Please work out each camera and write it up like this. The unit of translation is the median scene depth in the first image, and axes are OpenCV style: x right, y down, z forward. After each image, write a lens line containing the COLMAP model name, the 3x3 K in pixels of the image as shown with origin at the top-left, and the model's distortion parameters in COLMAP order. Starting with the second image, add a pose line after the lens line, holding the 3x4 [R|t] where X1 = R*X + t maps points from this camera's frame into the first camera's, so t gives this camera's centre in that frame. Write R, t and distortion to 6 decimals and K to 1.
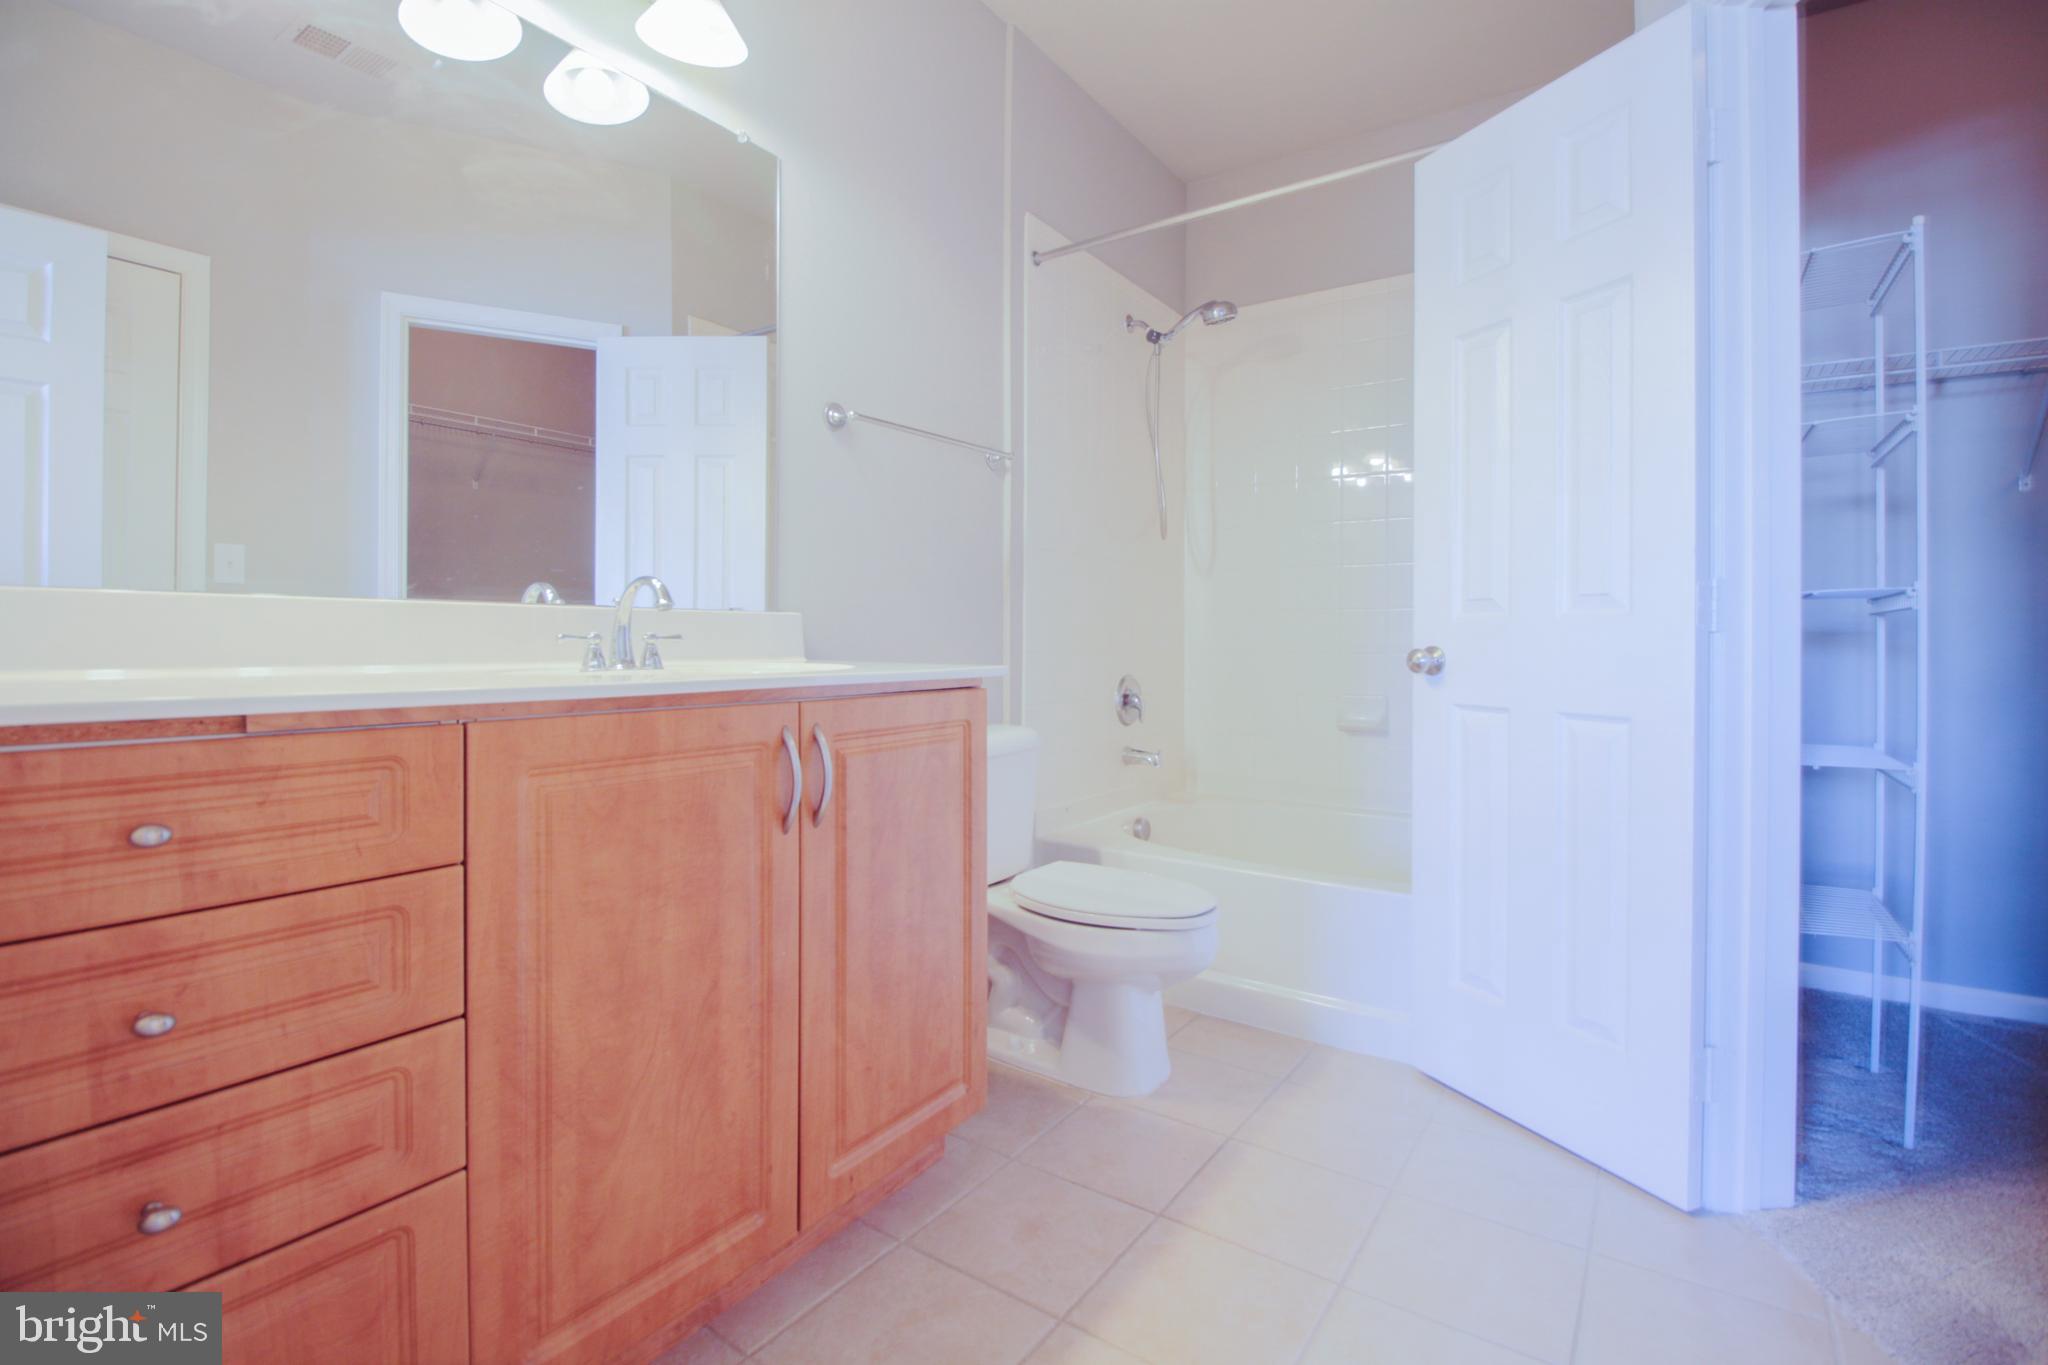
lens RADIAL K [[941.0, 0, 1022.9], [0, 941.0, 660.7], [0, 0, 1]] dist [0.001124, -0.000788]
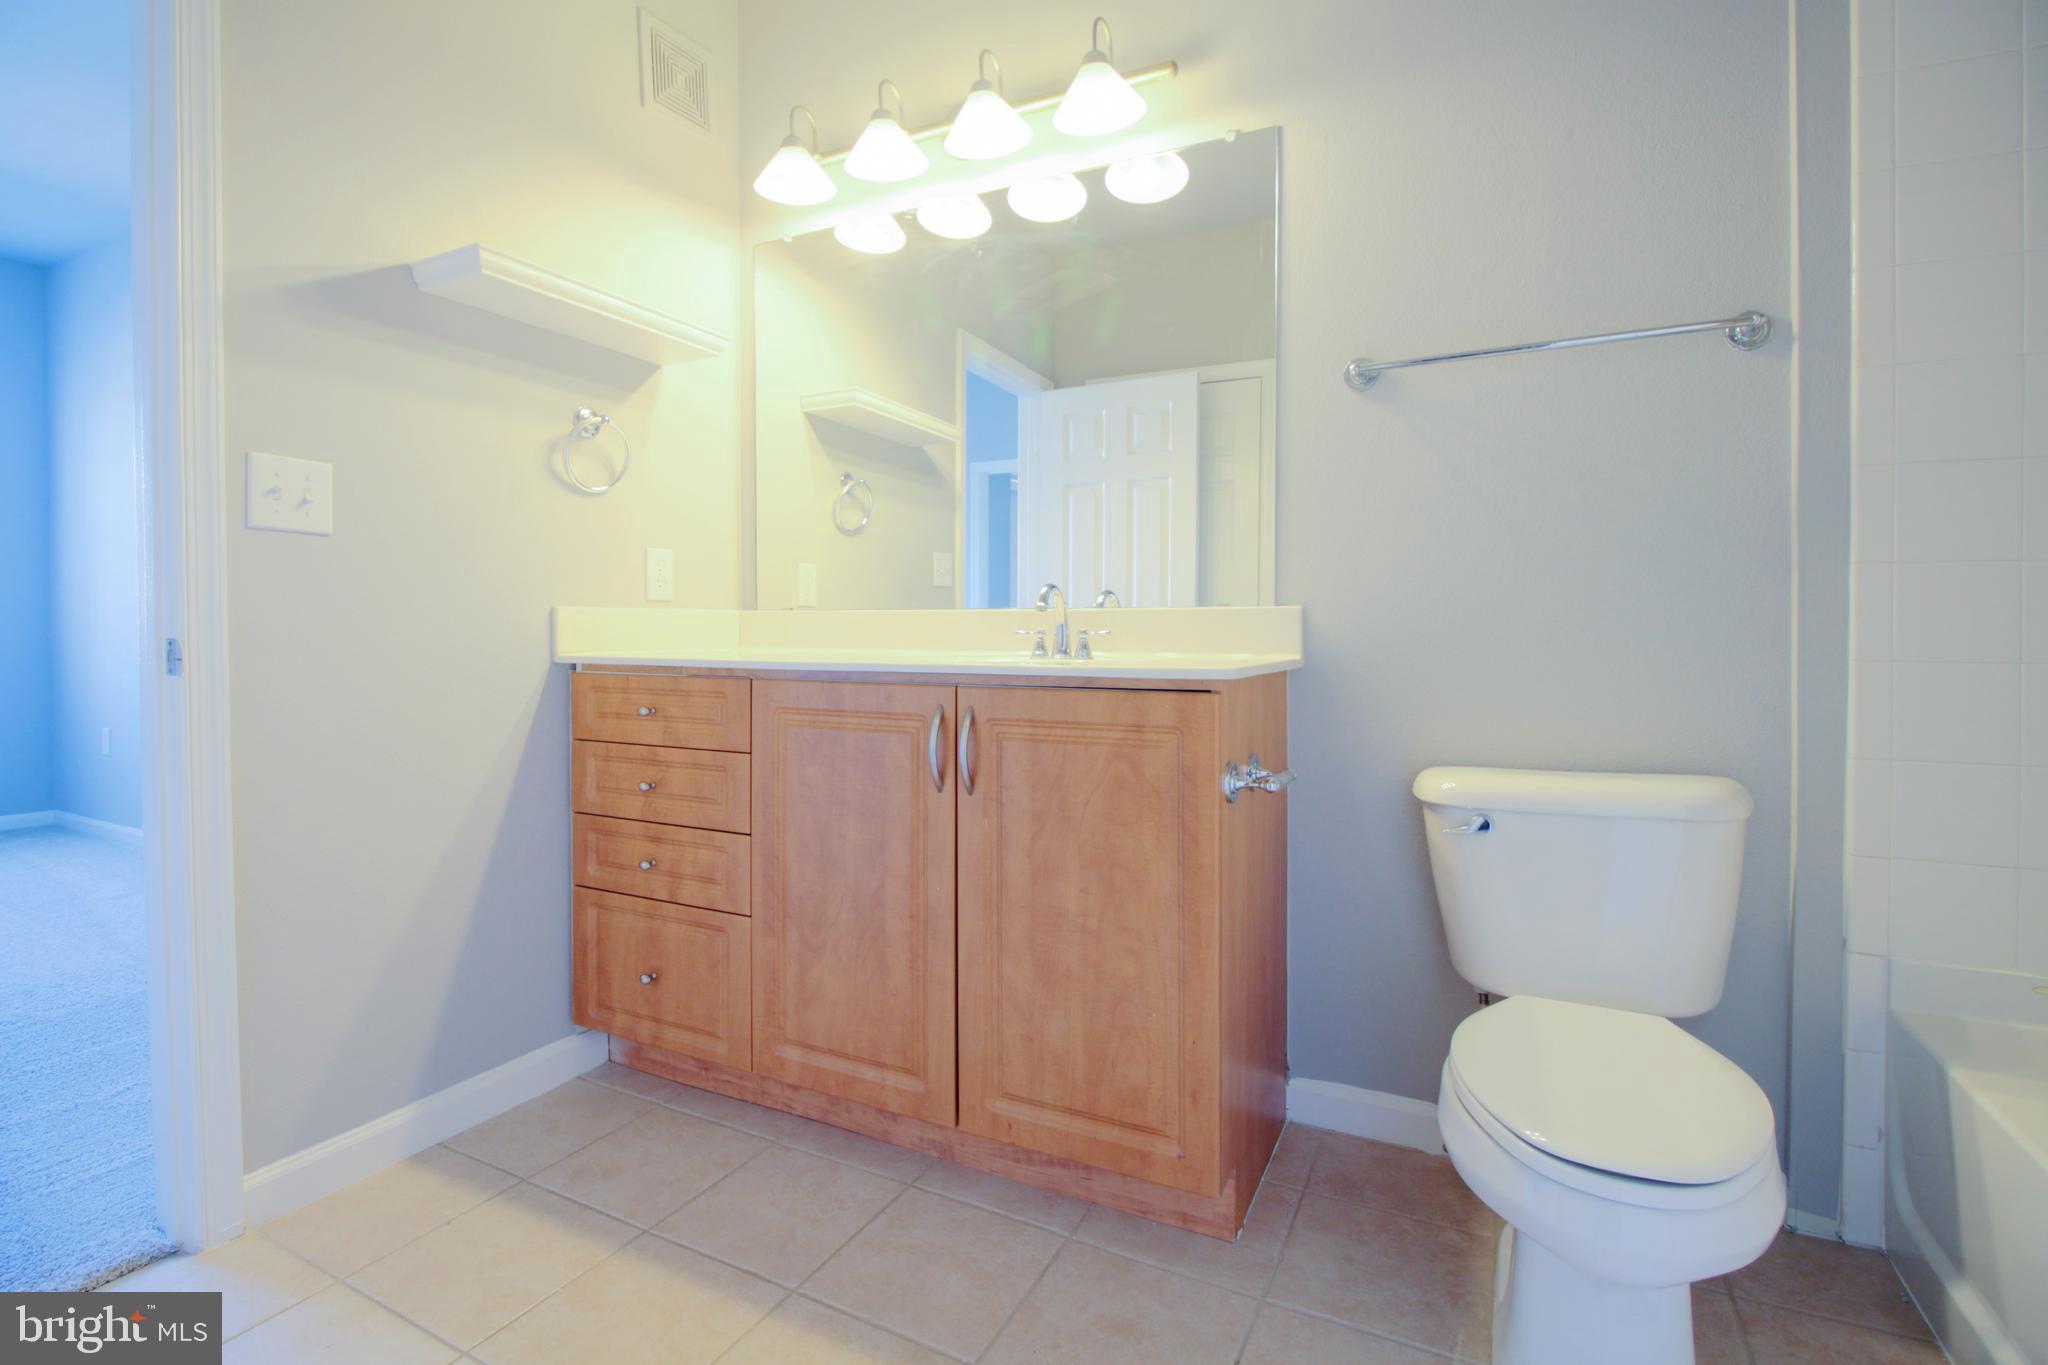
lens RADIAL K [[941.0, 0, 1014.6], [0, 941.0, 662.3], [0, 0, 1]] dist [0.001124, -0.000788]
pose [[0.147079, 0.029686, -0.988679, 0.915811], [-0.024218, 0.999358, 0.026404, -0.019145], [0.988828, 0.020061, 0.147703, 0.859515]]
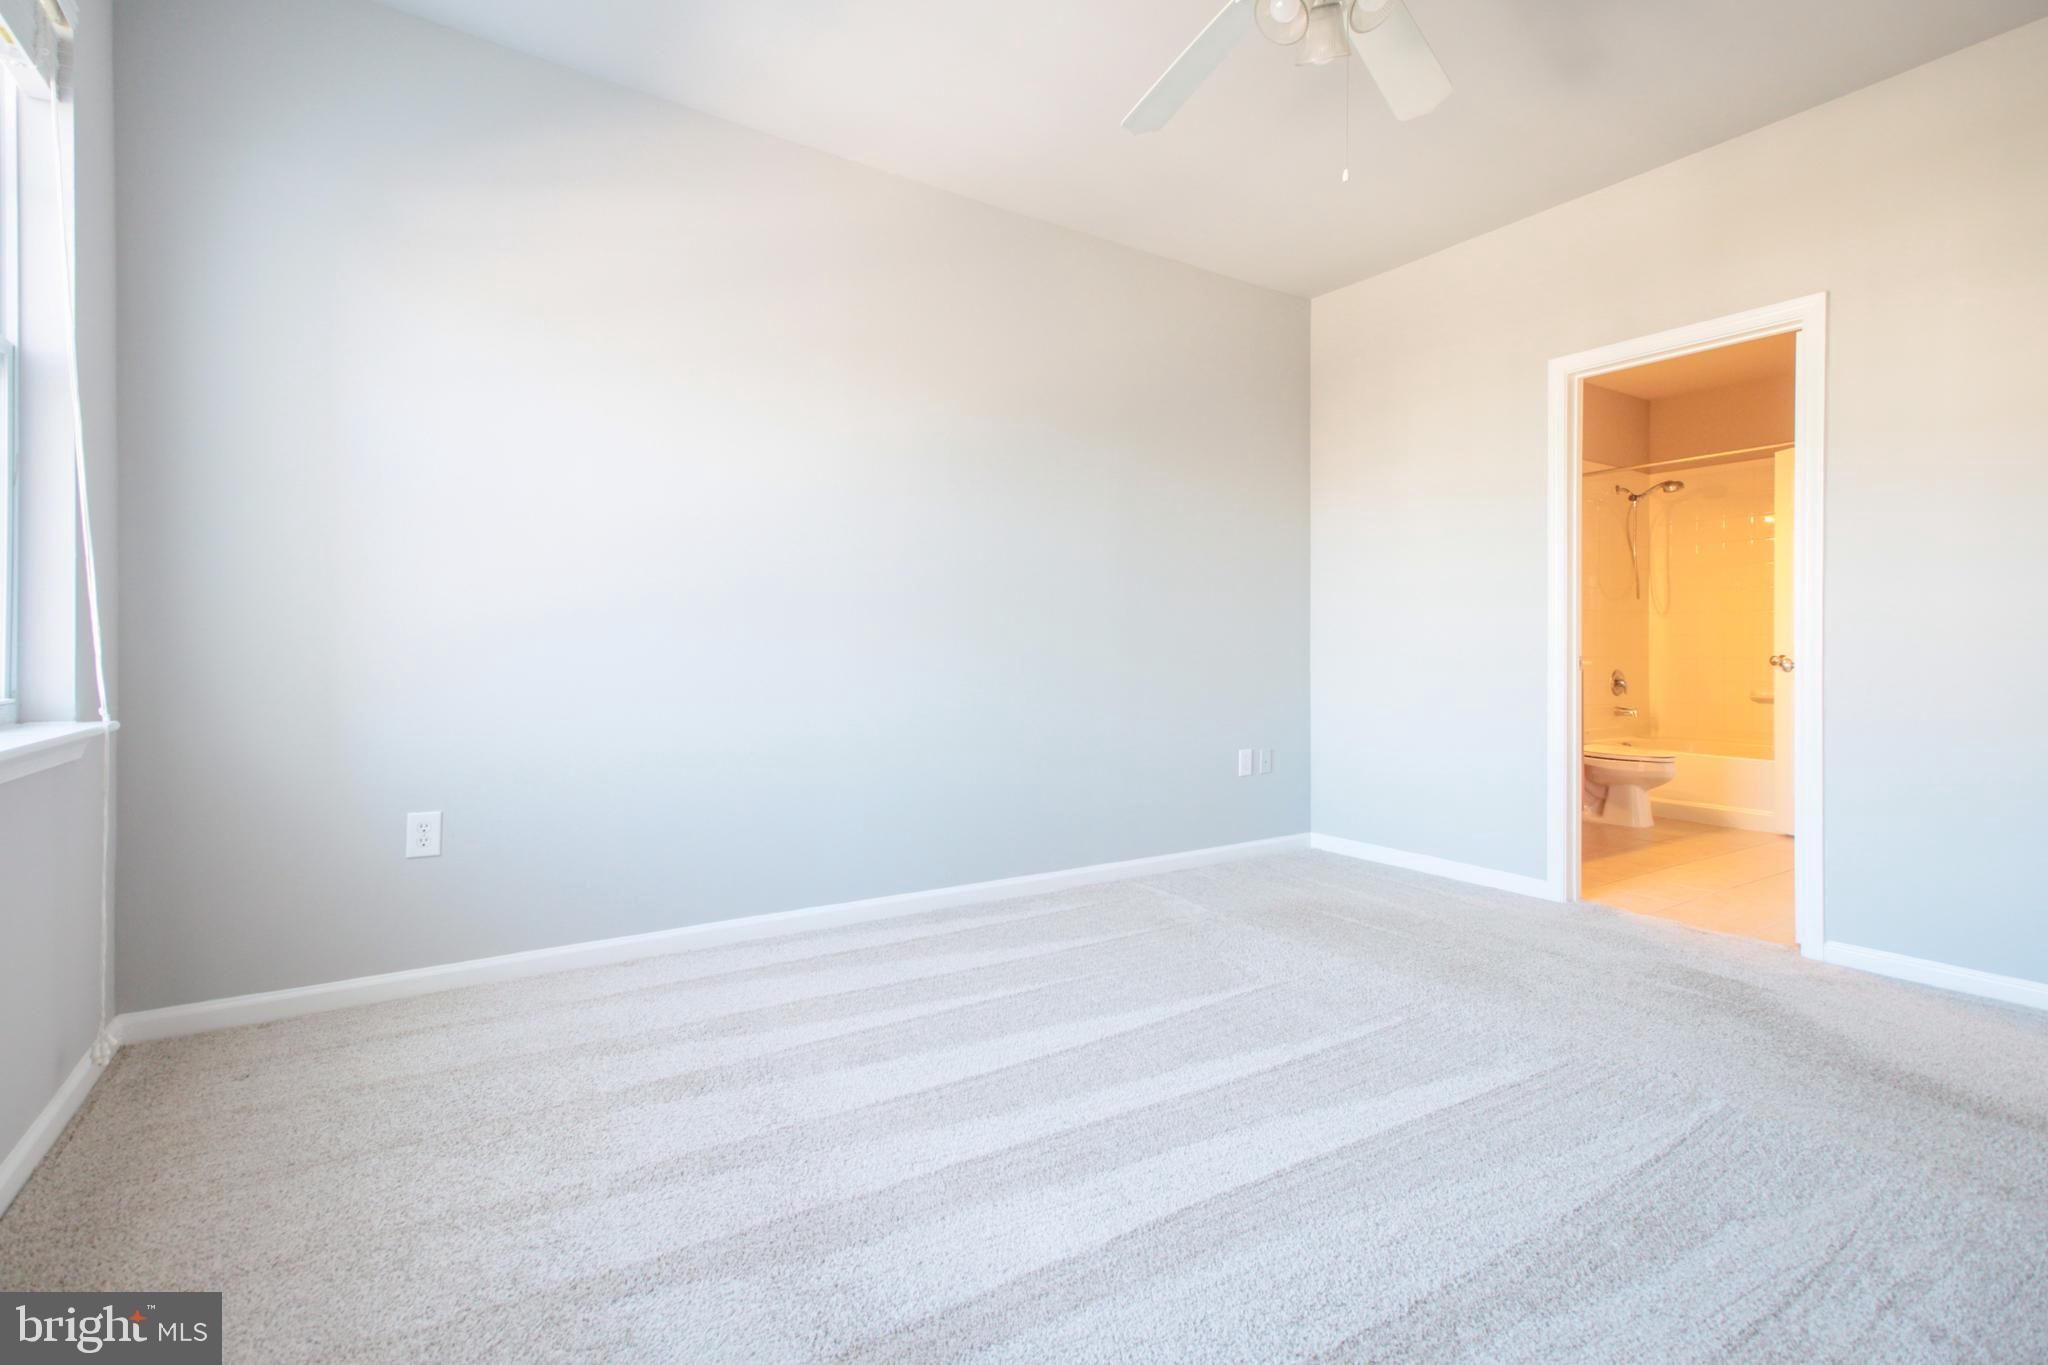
lens RADIAL K [[941.0, 0, 998.3], [0, 941.0, 648.7], [0, 0, 1]] dist [0.001124, -0.000788]
pose [[0.919207, 0.002343, -0.393769, -0.659976], [-0.012444, 0.999656, -0.023100, 0.071193], [0.393579, 0.026133, 0.918919, -2.858369]]
